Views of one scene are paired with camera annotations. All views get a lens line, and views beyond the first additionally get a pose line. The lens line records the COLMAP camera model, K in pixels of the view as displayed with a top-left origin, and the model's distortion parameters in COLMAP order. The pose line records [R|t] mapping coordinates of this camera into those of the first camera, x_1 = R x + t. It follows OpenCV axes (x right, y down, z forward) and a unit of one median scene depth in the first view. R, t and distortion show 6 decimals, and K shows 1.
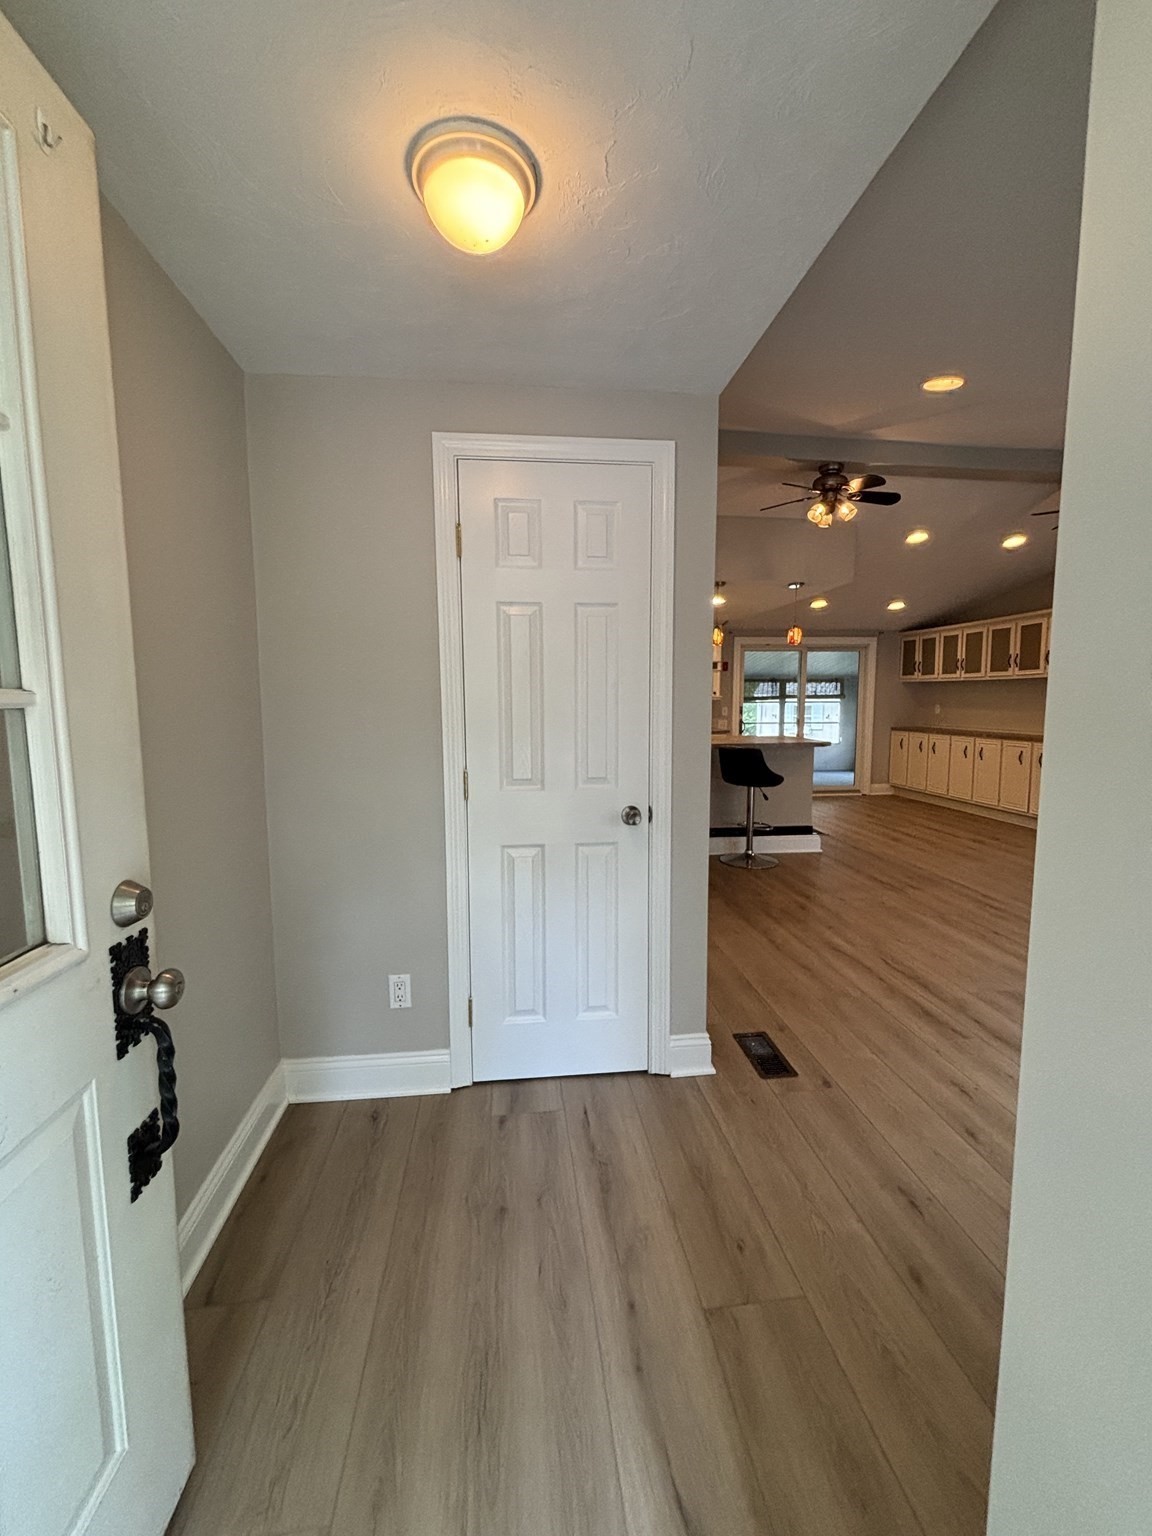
lens RADIAL K [[620.1, 0, 584.3], [0, 620.1, 764.5], [0, 0, 1]] dist [0.001236, -0.000810]
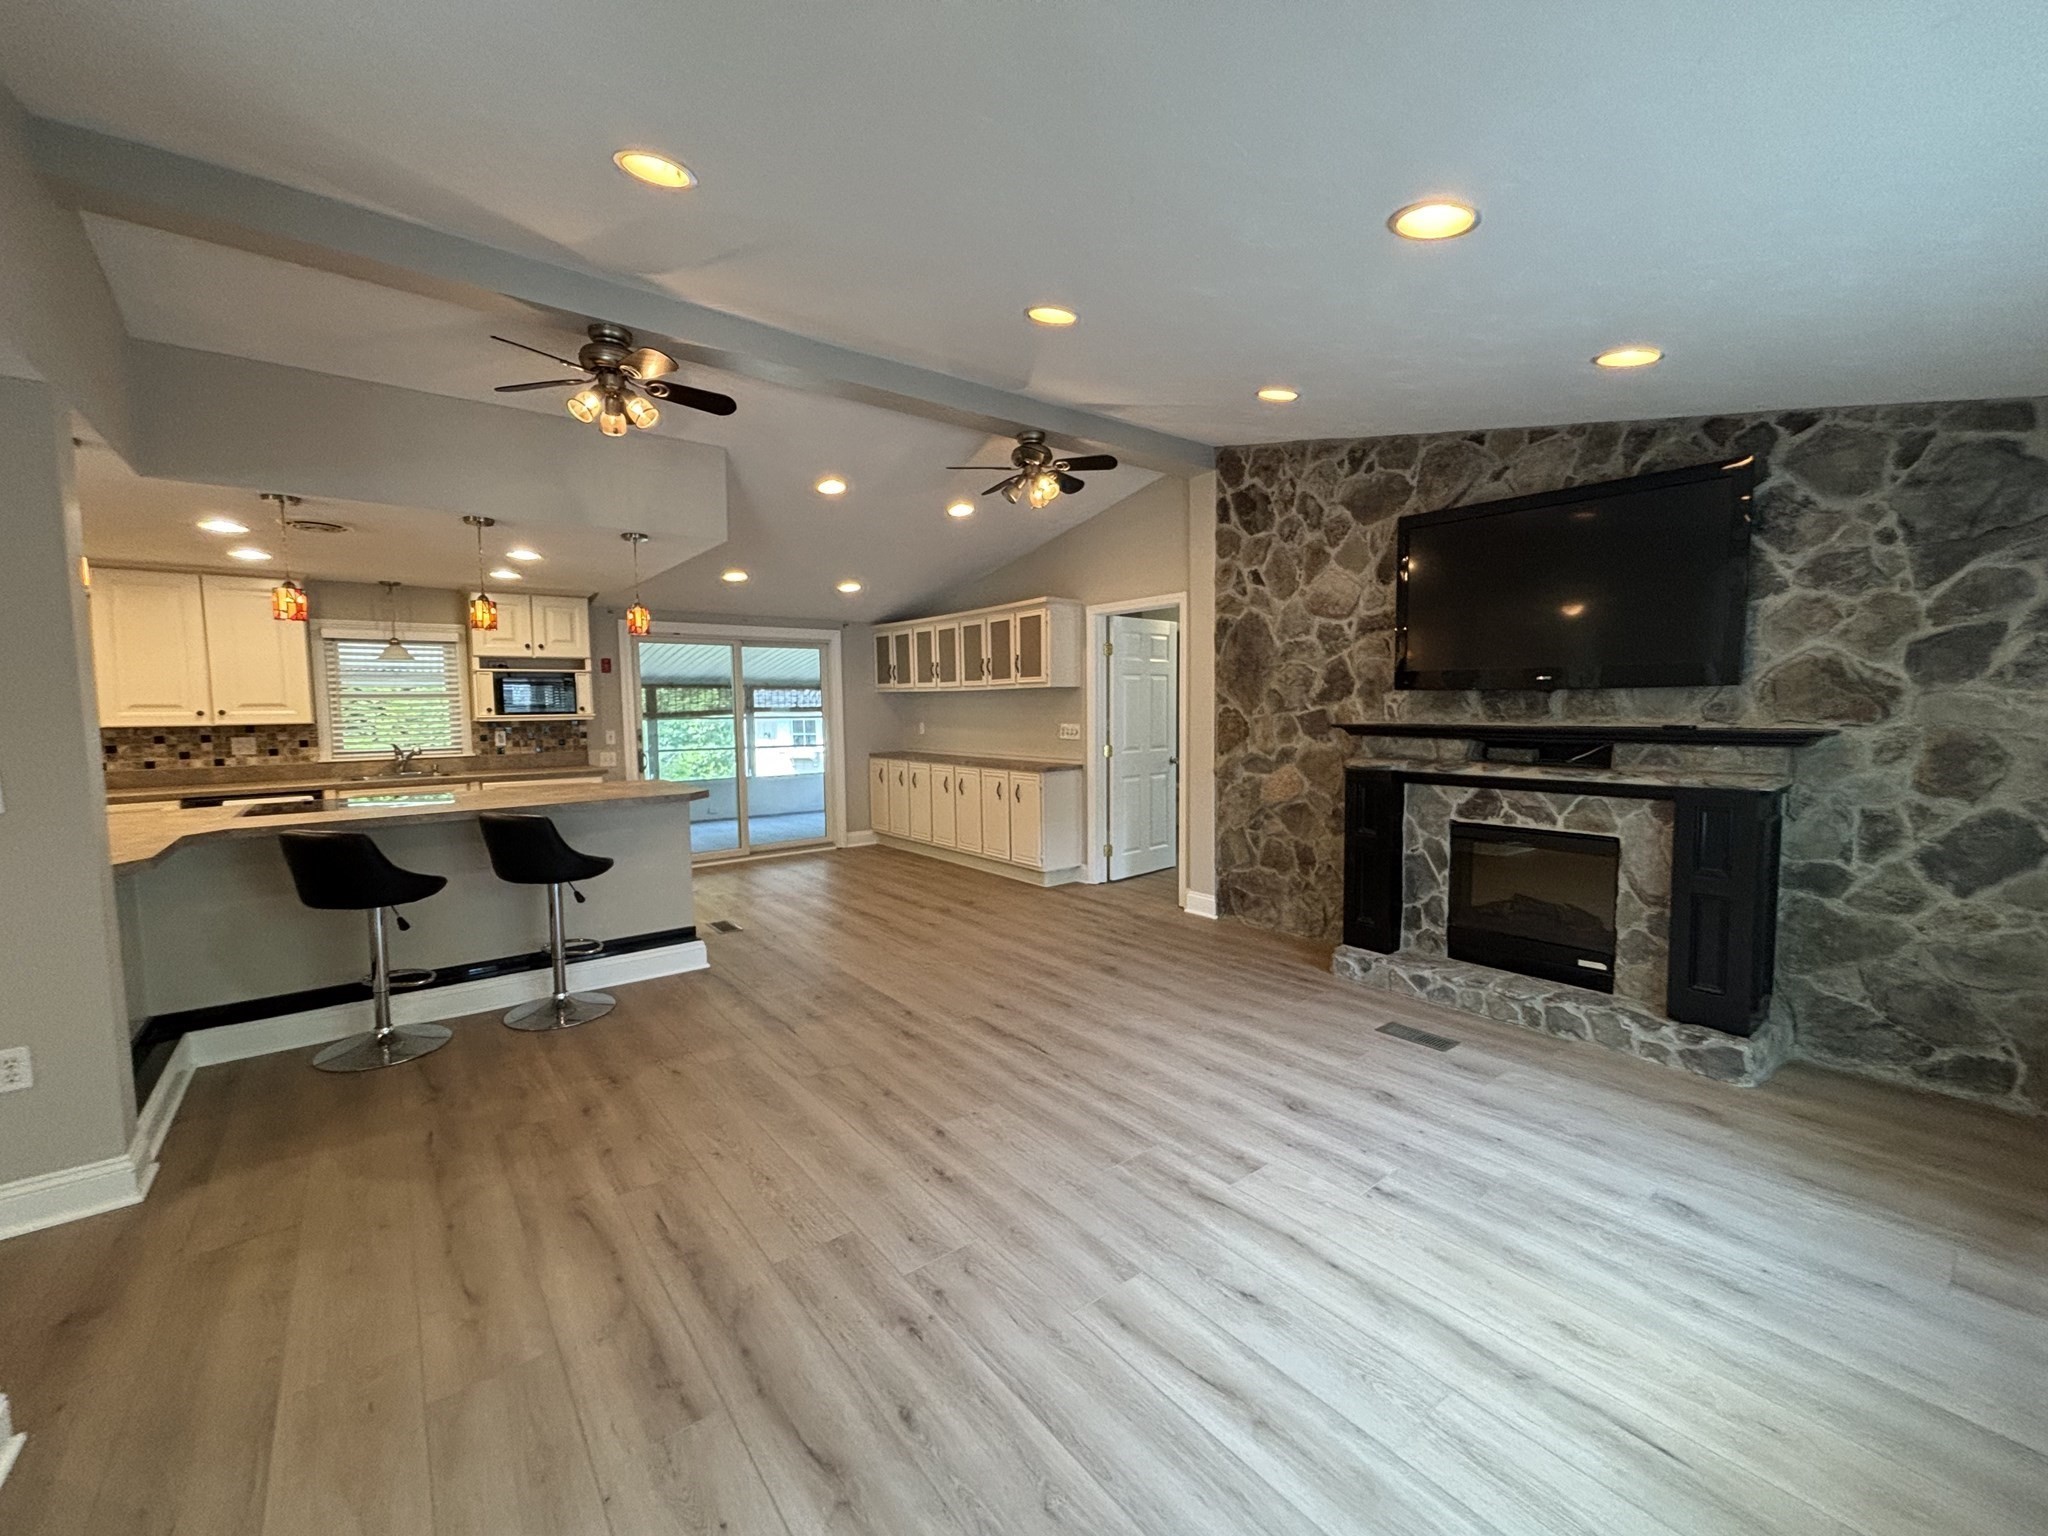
lens RADIAL K [[826.8, 0, 1015.5], [0, 826.8, 763.9], [0, 0, 1]] dist [0.001236, -0.000810]
pose [[0.860288, -0.042944, 0.507996, 0.178254], [0.061545, 0.997907, -0.019866, -0.020848], [-0.506079, 0.048355, 0.861130, 0.090108]]
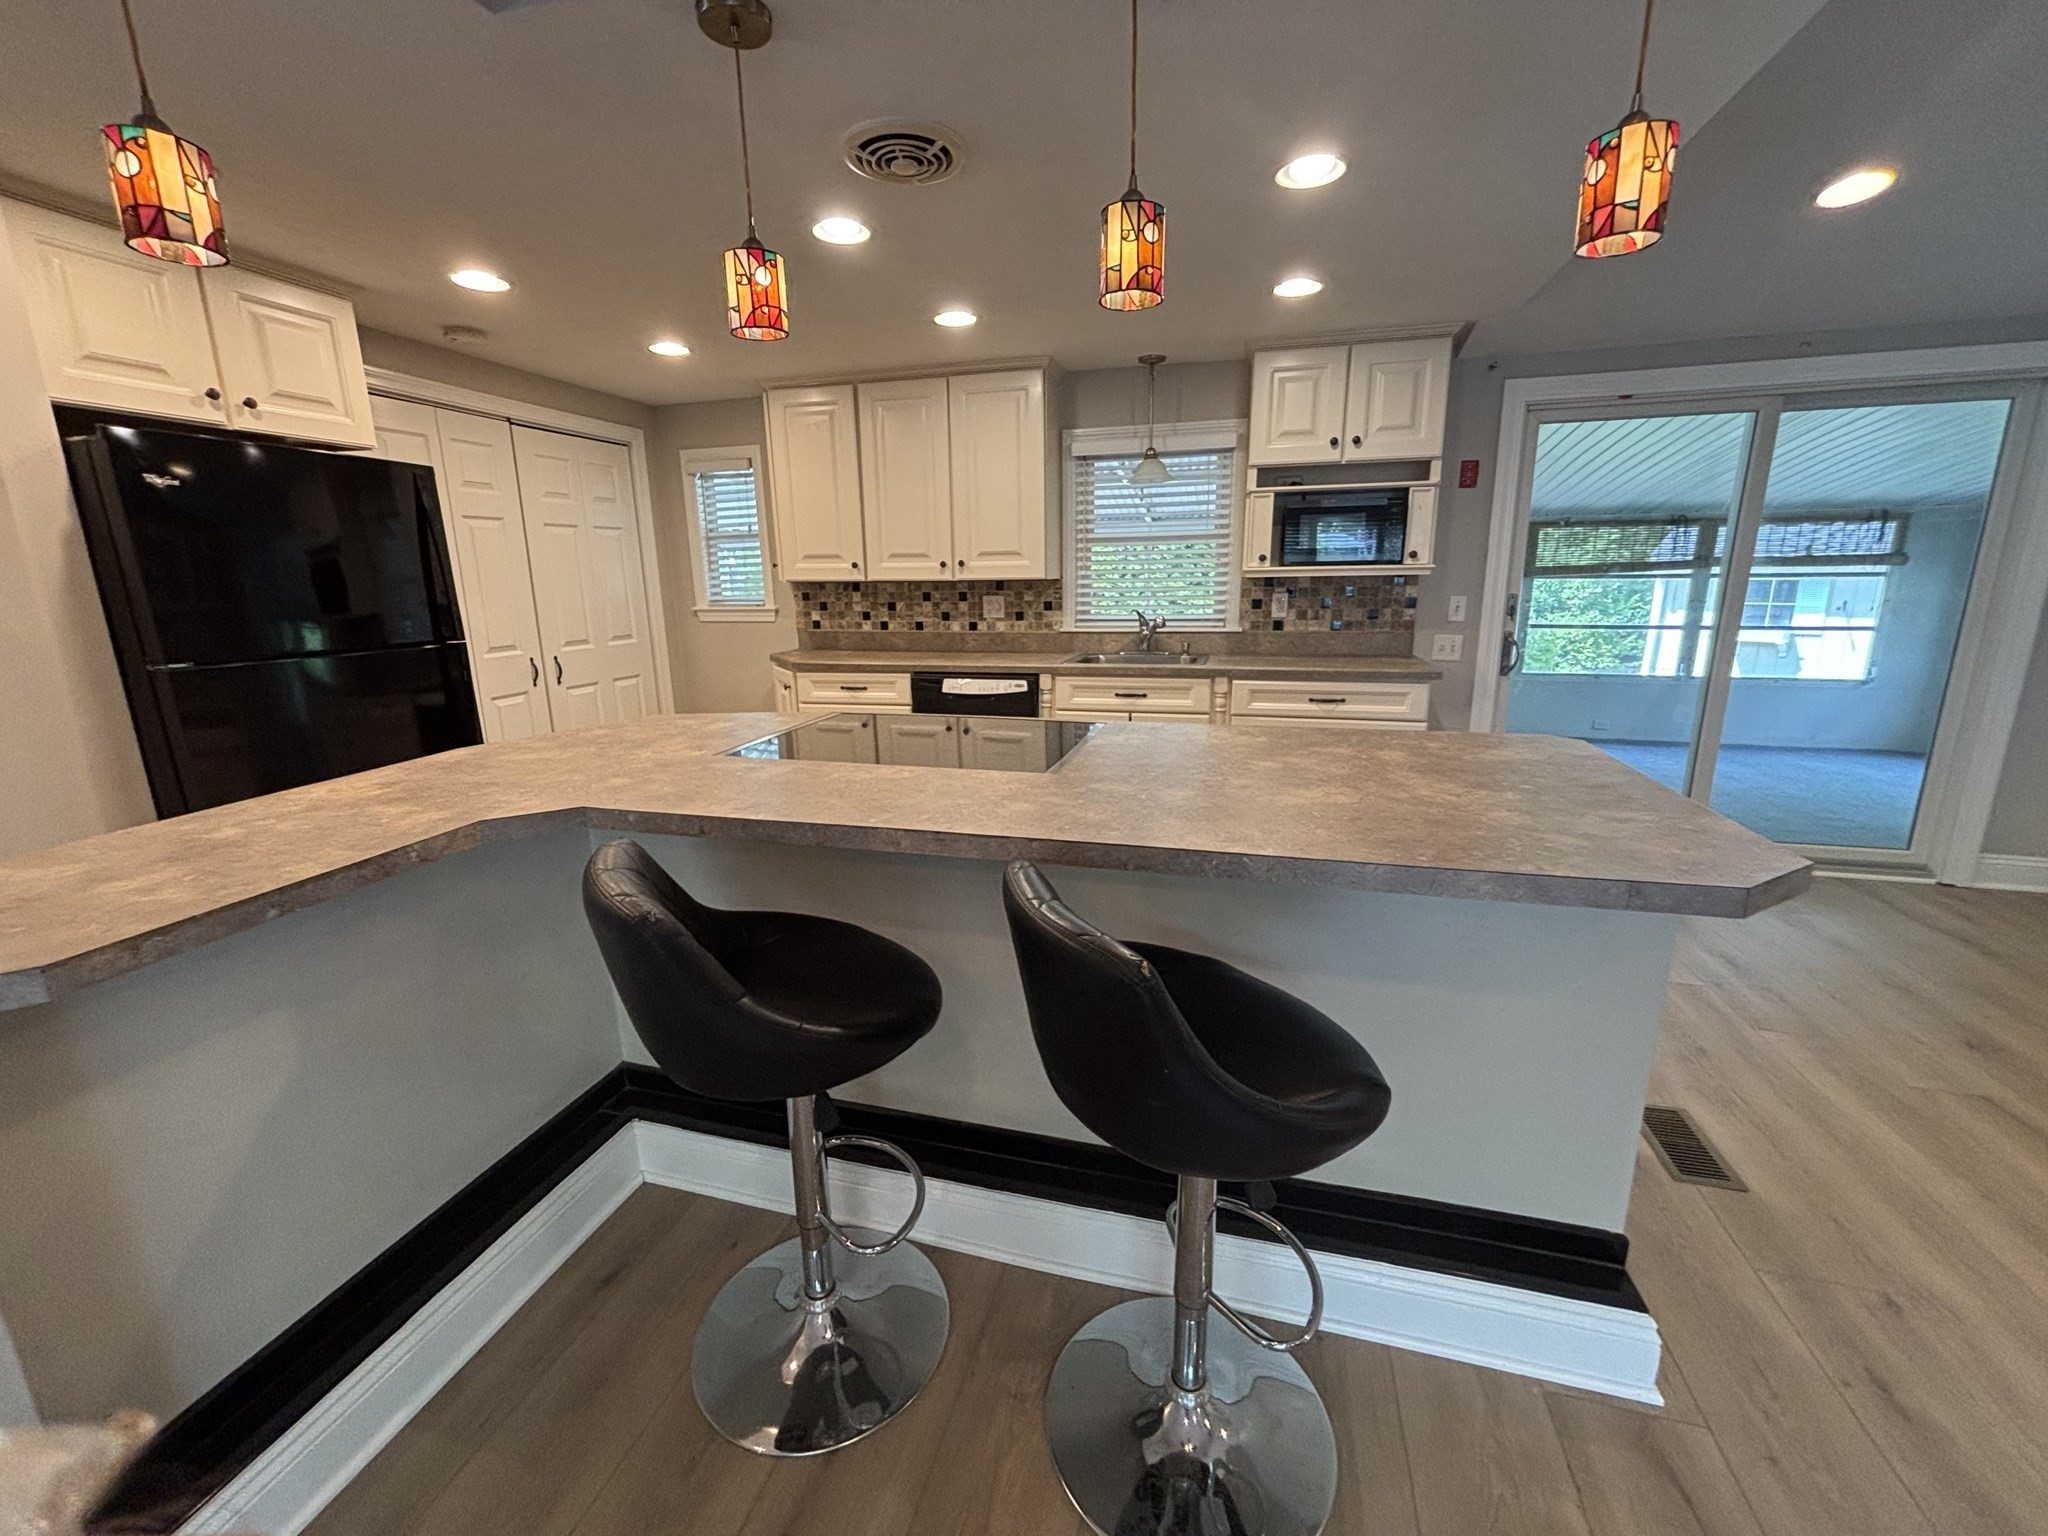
lens RADIAL K [[826.8, 0, 1019.4], [0, 826.8, 766.9], [0, 0, 1]] dist [0.001236, -0.000810]
pose [[0.920756, 0.079805, -0.381890, 0.215137], [-0.029872, 0.990403, 0.134946, -0.061973], [0.388994, -0.112845, 0.914303, 0.542695]]
